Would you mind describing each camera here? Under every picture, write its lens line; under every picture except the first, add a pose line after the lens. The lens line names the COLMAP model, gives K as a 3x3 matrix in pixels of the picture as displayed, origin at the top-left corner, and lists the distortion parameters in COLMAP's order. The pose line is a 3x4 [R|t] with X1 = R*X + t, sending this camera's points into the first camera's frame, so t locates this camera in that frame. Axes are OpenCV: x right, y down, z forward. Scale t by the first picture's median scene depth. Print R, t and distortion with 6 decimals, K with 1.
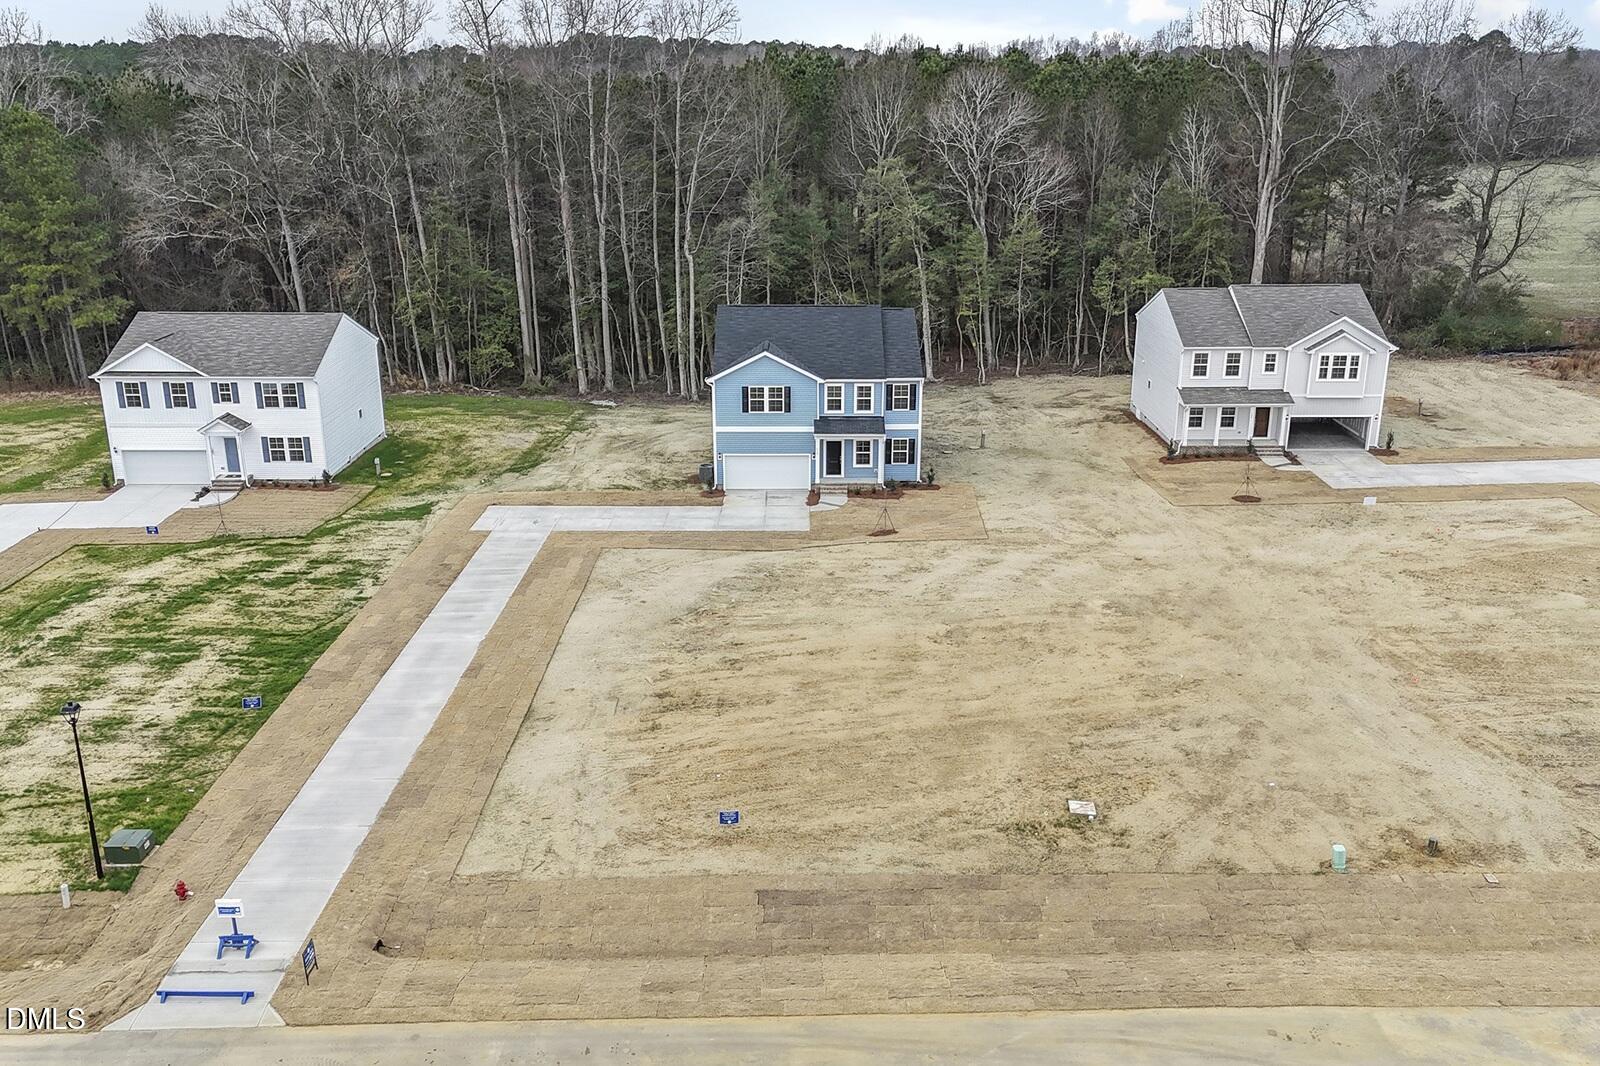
lens RADIAL K [[1363.7, 0, 808.1], [0, 1363.7, 558.0], [0, 0, 1]] dist [0.109453, -0.155787]
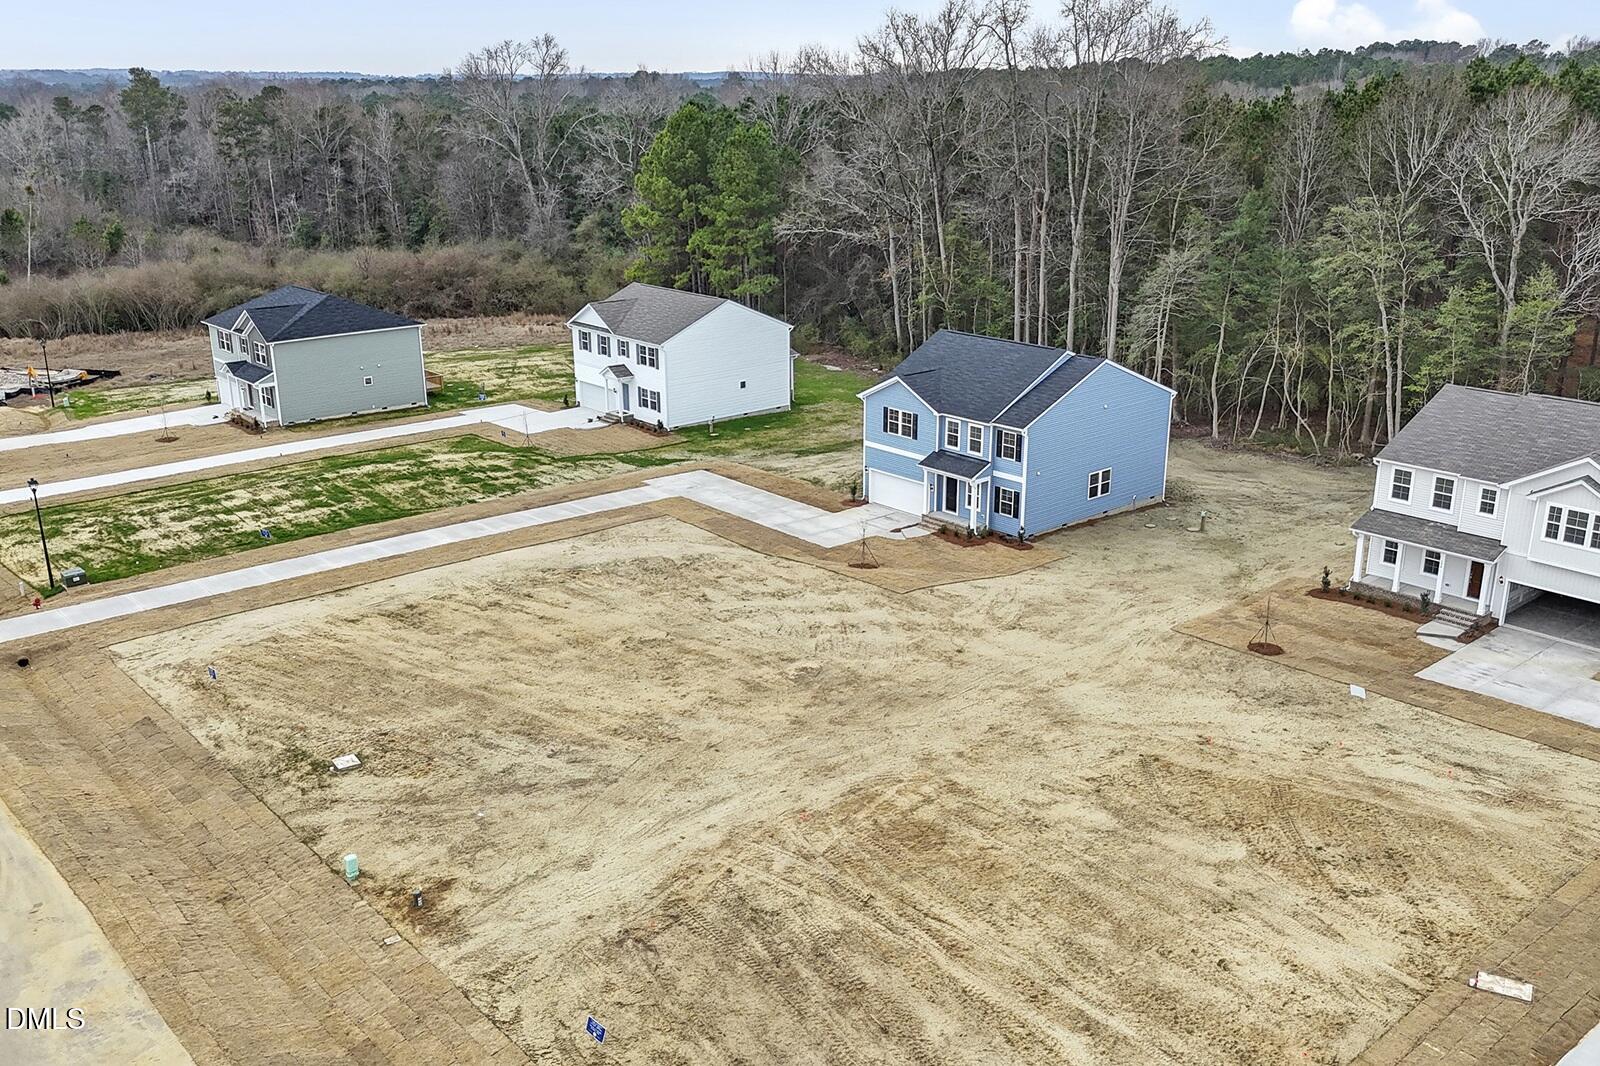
lens RADIAL K [[1363.7, 0, 808.1], [0, 1363.7, 558.0], [0, 0, 1]] dist [0.109453, -0.155787]
pose [[0.664083, 0.243983, -0.706729, 0.797929], [-0.245879, 0.963946, 0.101739, -0.125751], [0.706071, 0.106207, 0.700131, 0.293159]]
